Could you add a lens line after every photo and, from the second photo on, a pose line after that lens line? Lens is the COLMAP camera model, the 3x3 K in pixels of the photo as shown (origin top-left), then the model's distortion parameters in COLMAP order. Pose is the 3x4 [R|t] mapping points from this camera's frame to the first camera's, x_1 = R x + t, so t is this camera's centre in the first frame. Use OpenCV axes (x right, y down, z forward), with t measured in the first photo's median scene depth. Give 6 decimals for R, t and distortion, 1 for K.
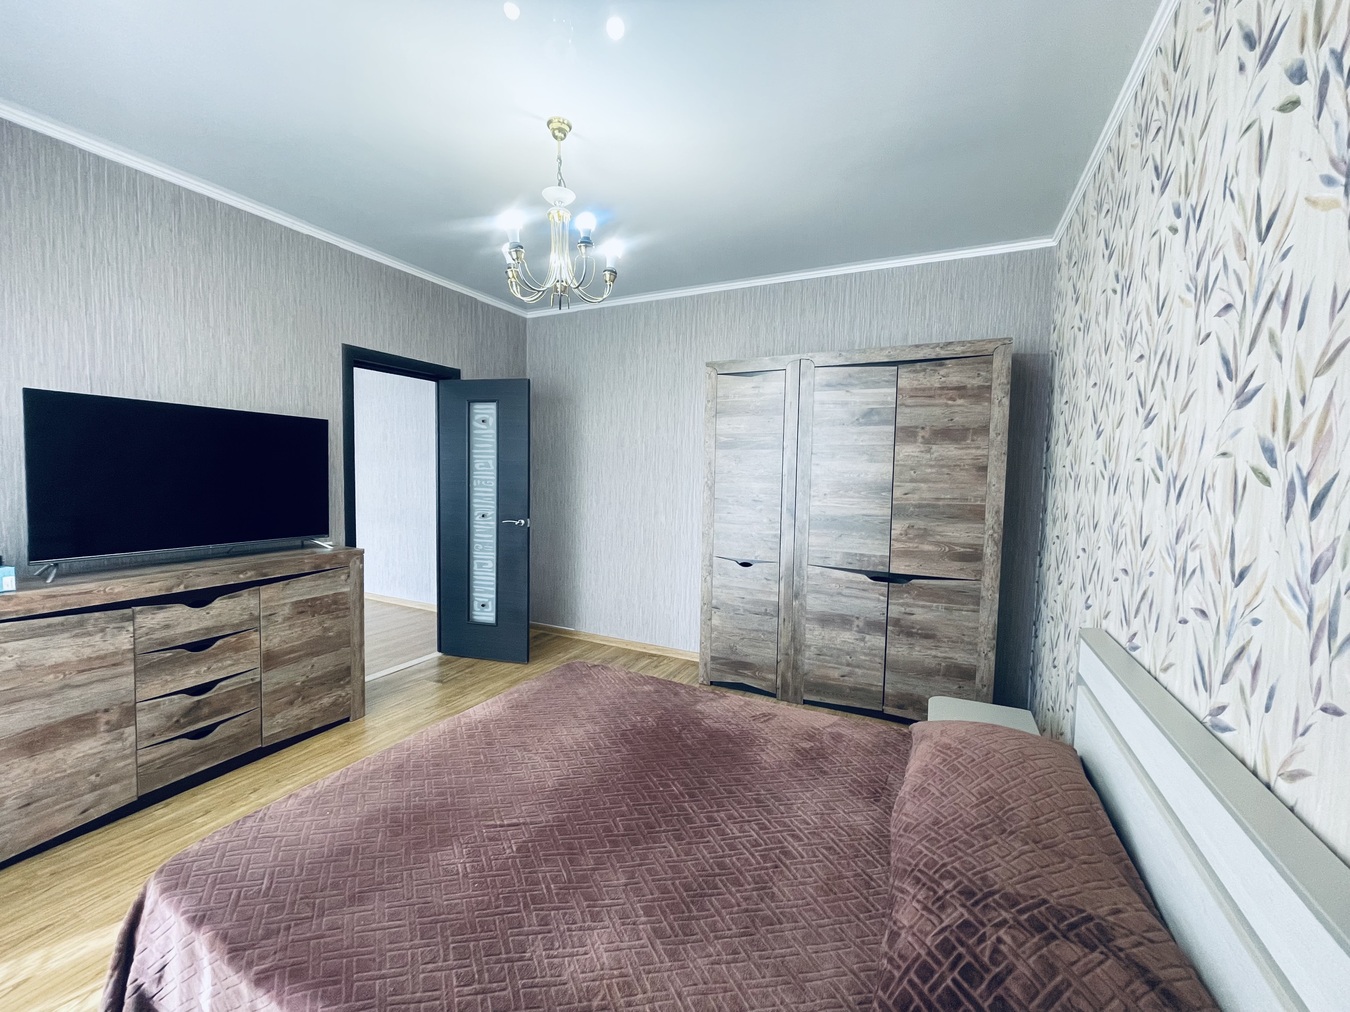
lens RADIAL K [[541.3, 0, 678.6], [0, 541.3, 499.8], [0, 0, 1]] dist [-0.006689, 0.000284]
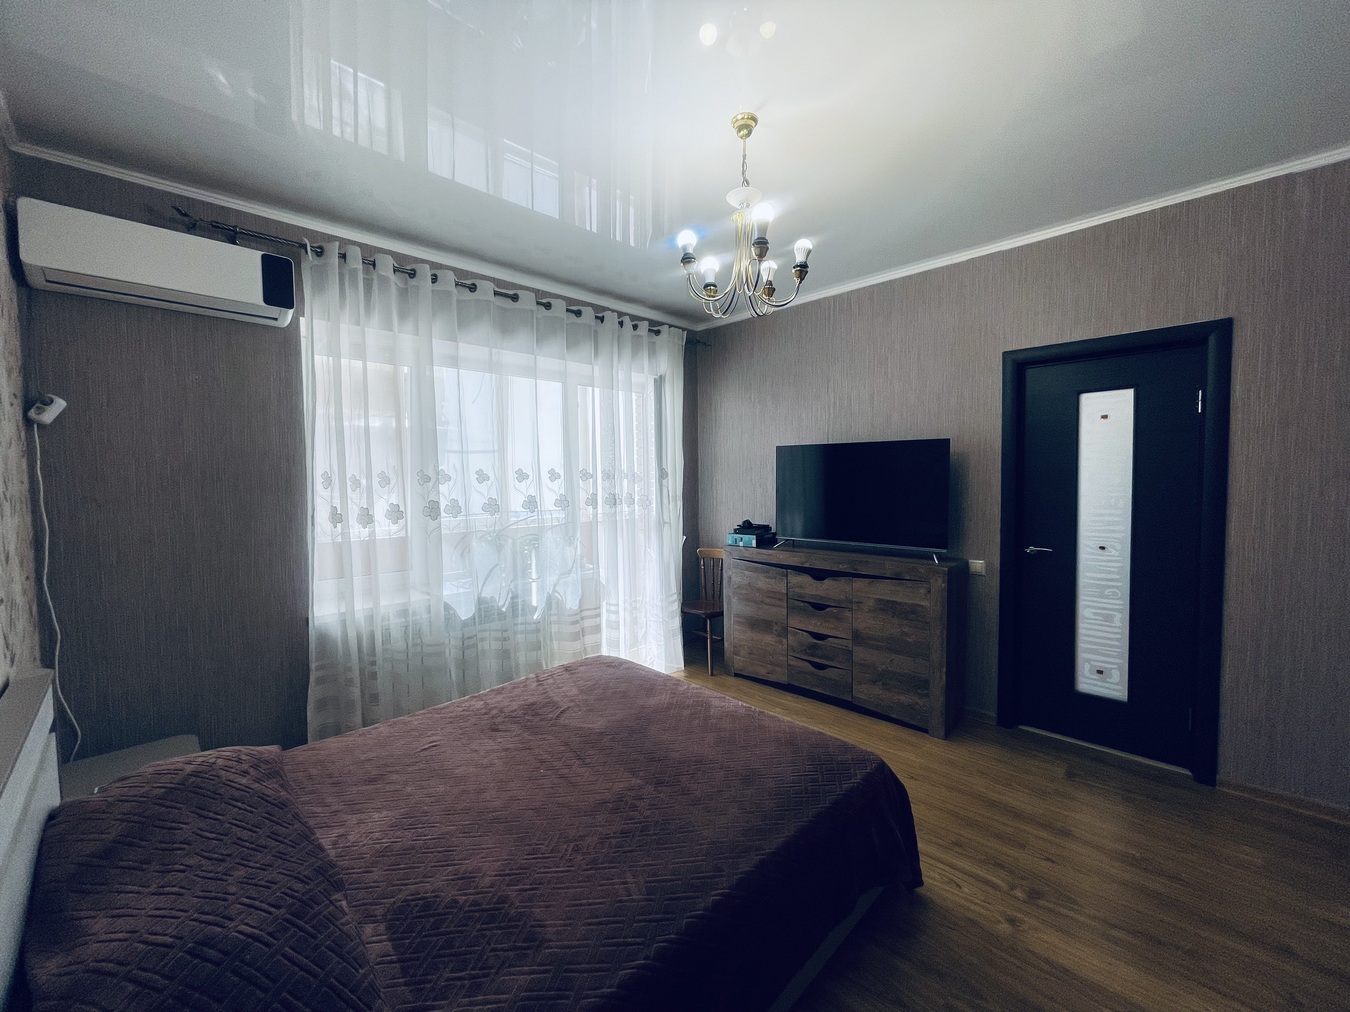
lens RADIAL K [[541.3, 0, 677.9], [0, 541.3, 505.5], [0, 0, 1]] dist [-0.006689, 0.000284]
pose [[-0.330523, 0.031561, -0.943270, 0.606366], [-0.045735, 0.997731, 0.049409, -0.059490], [0.942689, 0.059472, -0.328330, 1.064723]]
